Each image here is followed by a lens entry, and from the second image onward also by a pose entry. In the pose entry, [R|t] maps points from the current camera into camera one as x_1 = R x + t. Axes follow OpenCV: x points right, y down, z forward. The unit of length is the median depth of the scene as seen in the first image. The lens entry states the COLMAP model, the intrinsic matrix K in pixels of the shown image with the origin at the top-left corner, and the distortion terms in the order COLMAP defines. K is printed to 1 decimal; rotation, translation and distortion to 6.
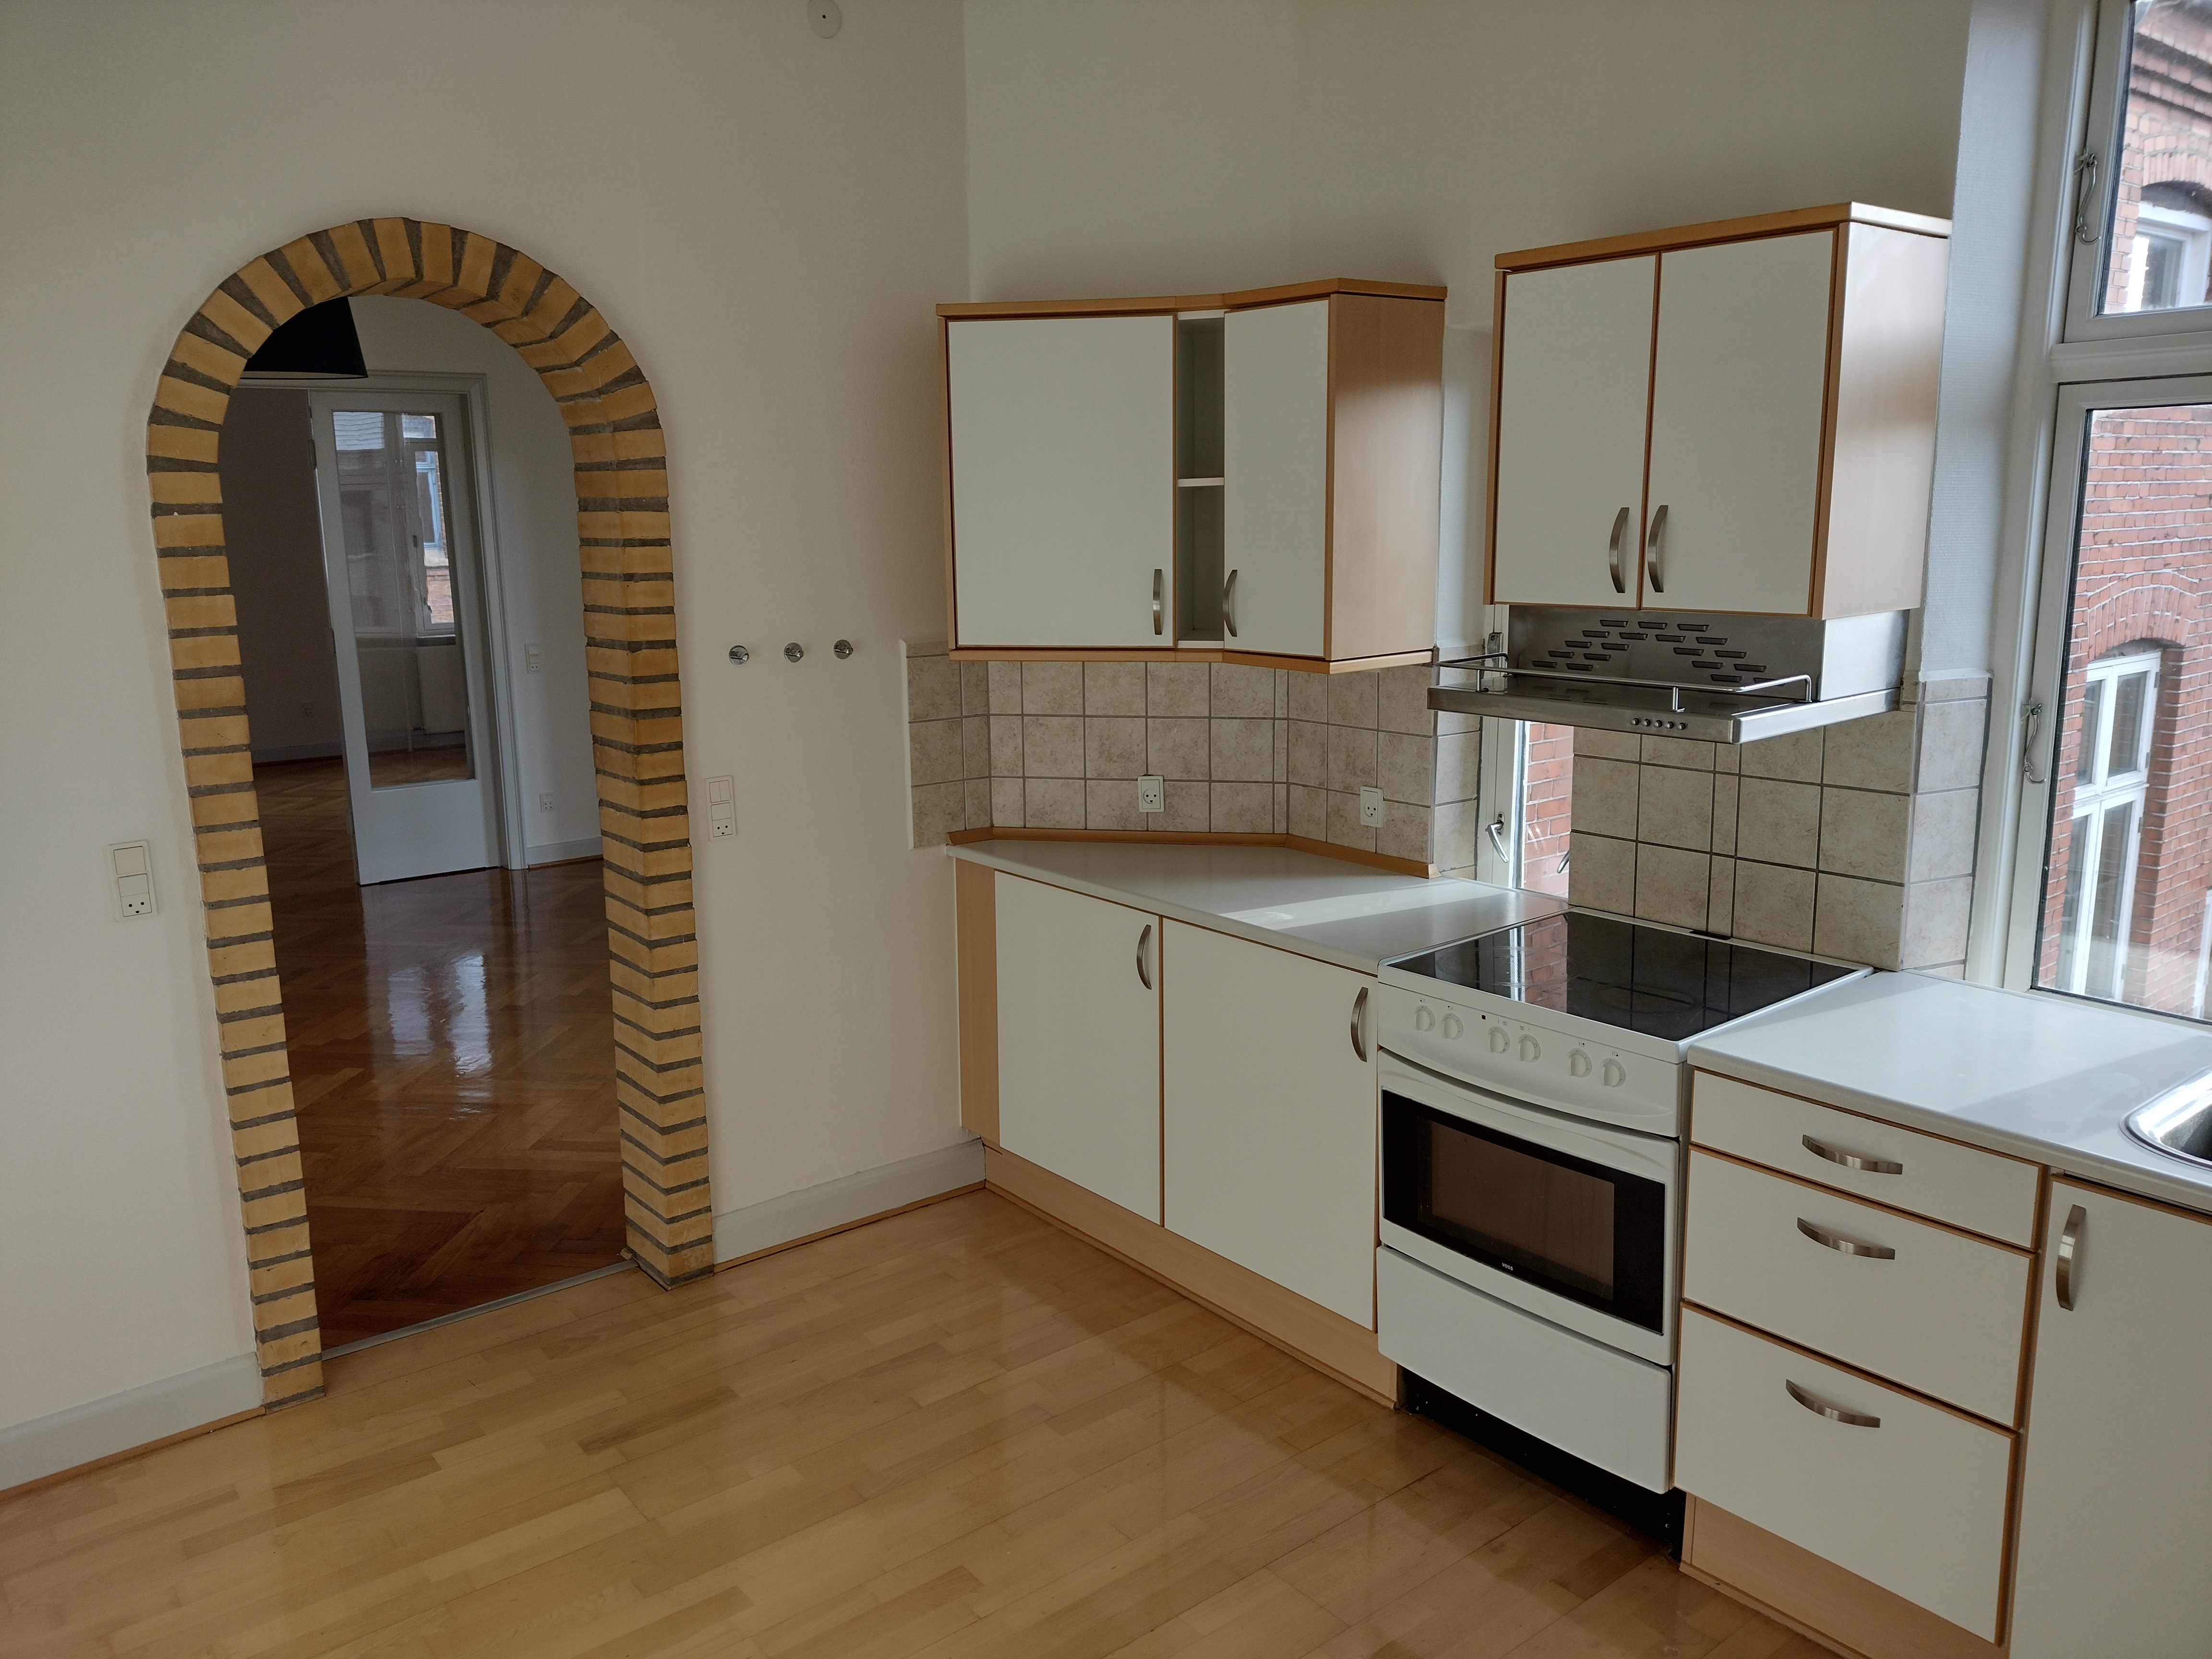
lens RADIAL K [[1666.1, 0, 1130.5], [0, 1666.1, 821.3], [0, 0, 1]] dist [0.118094, -0.174176]
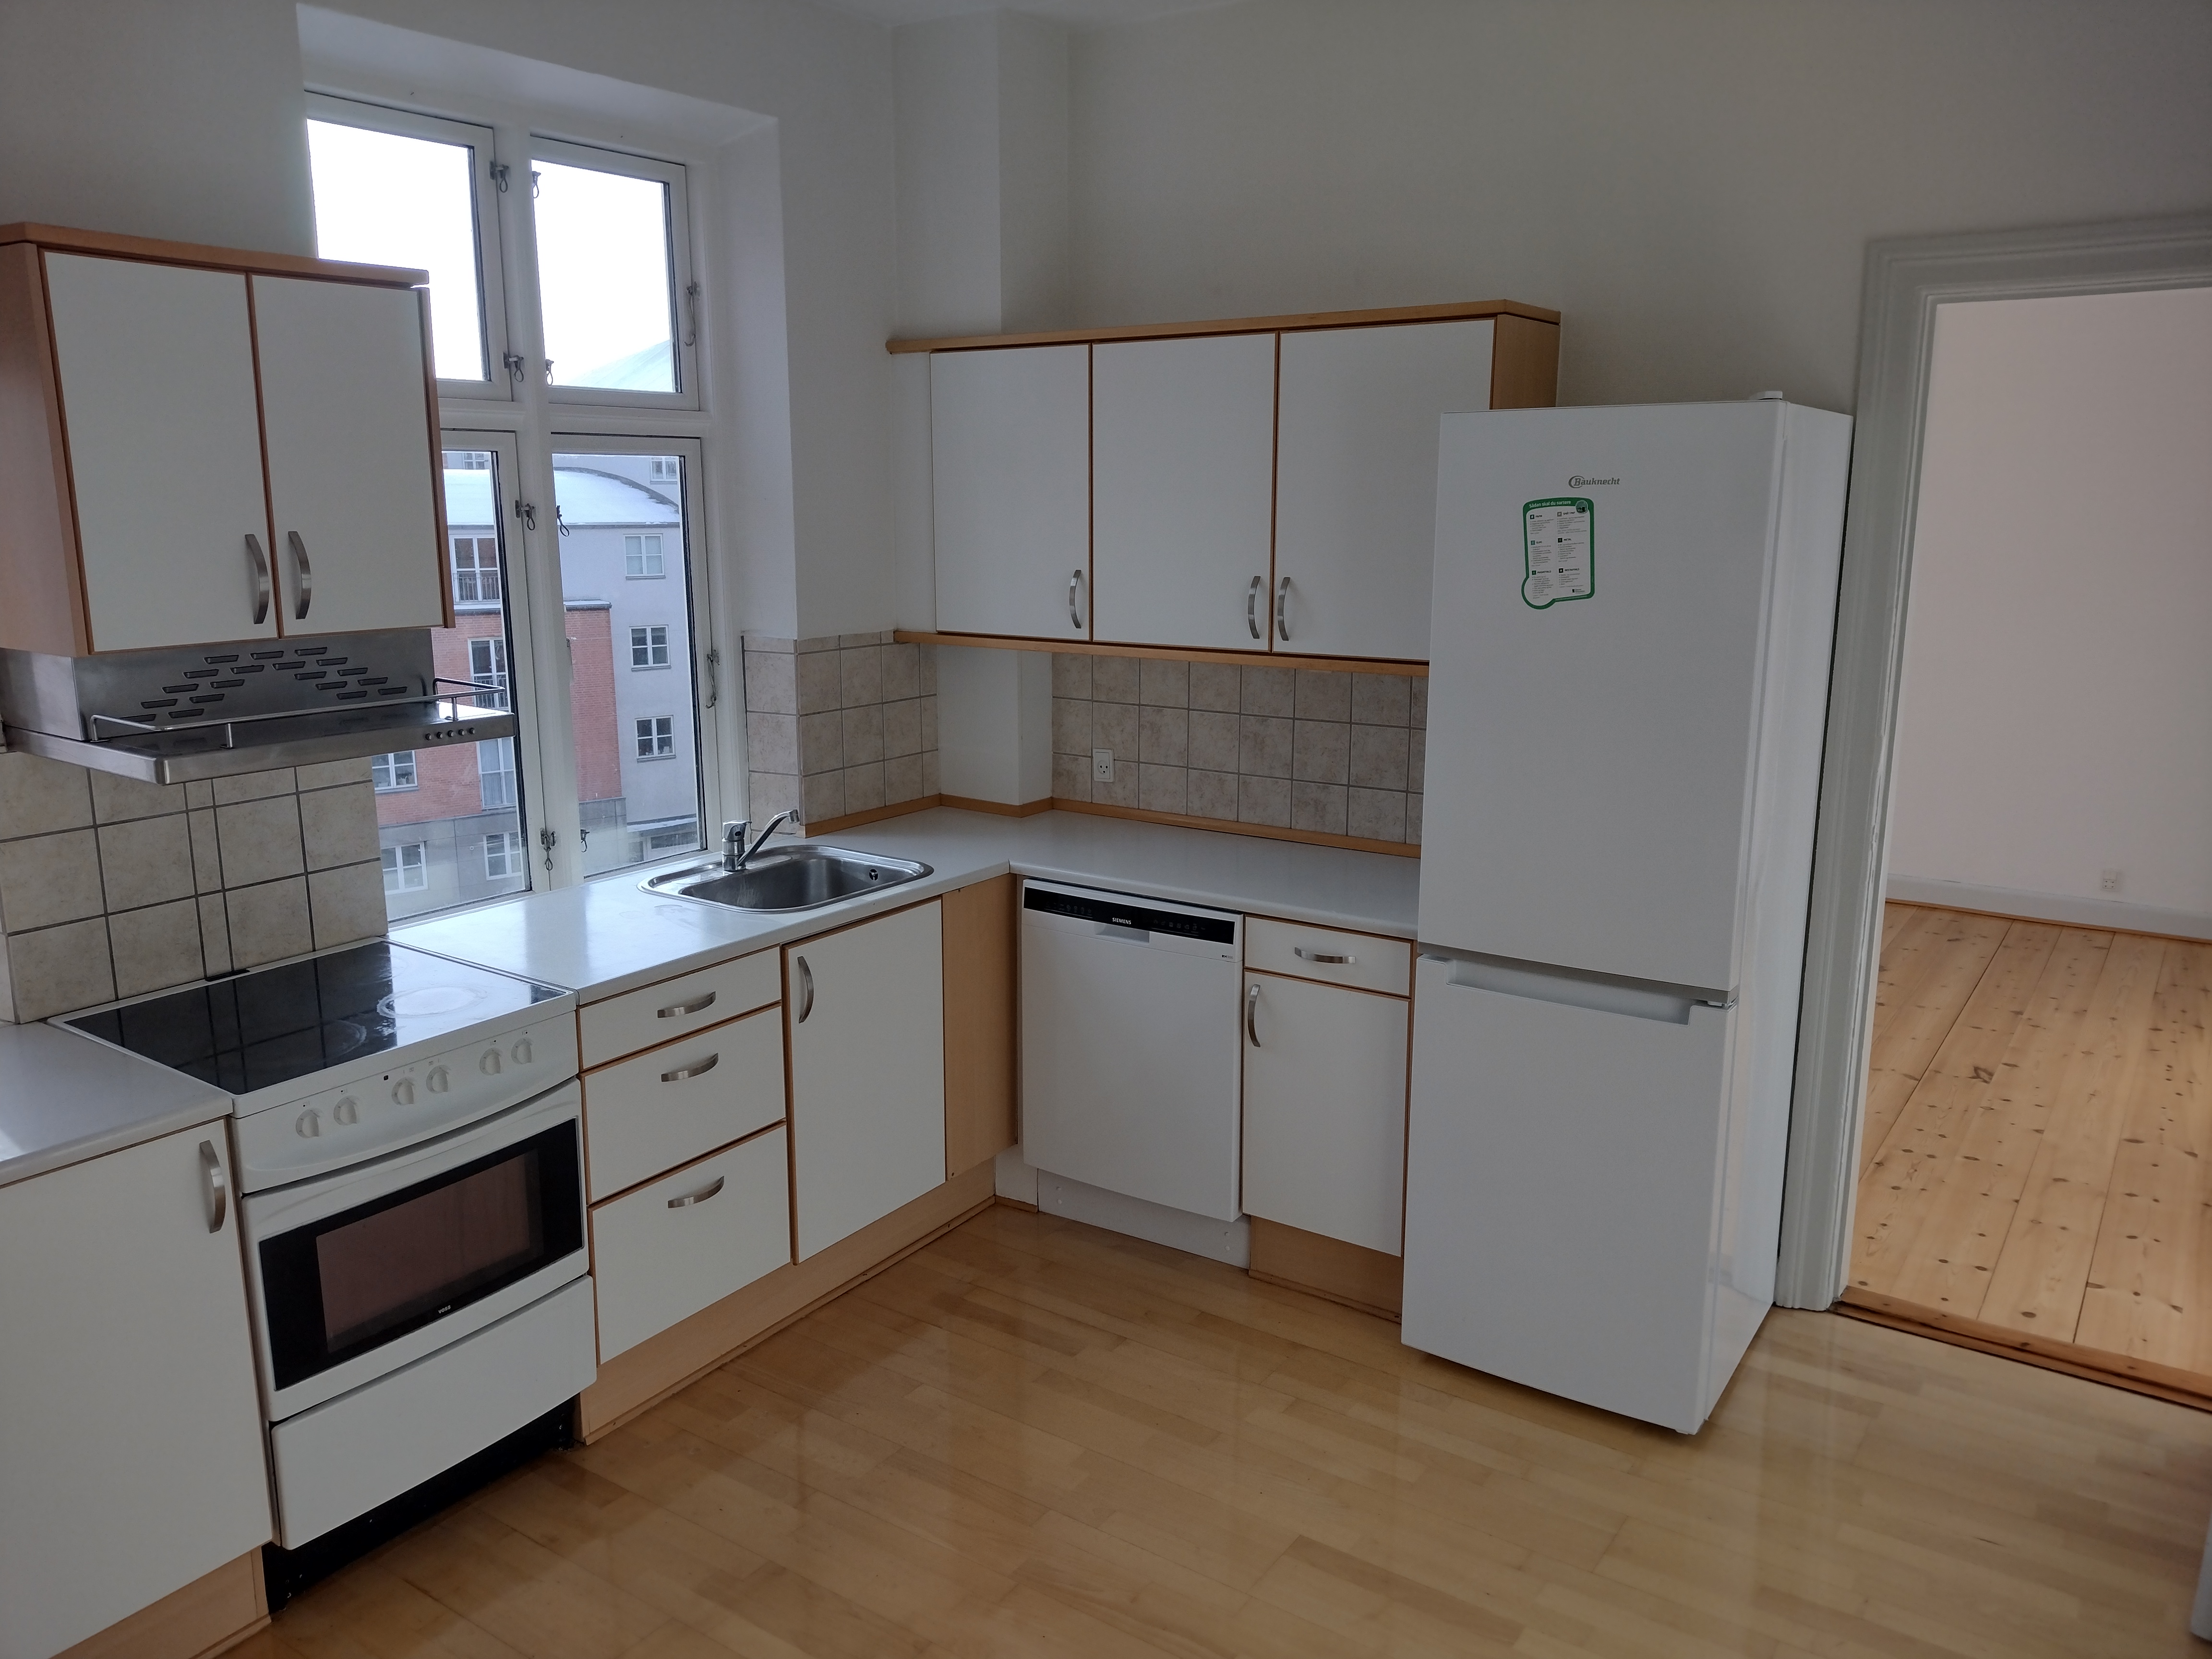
lens RADIAL K [[1666.1, 0, 1130.5], [0, 1666.1, 821.3], [0, 0, 1]] dist [0.118094, -0.174176]
pose [[-0.289118, -0.183027, 0.939634, -0.774036], [0.182164, 0.953099, 0.241700, -0.173277], [-0.939802, 0.241047, -0.242217, 0.807011]]
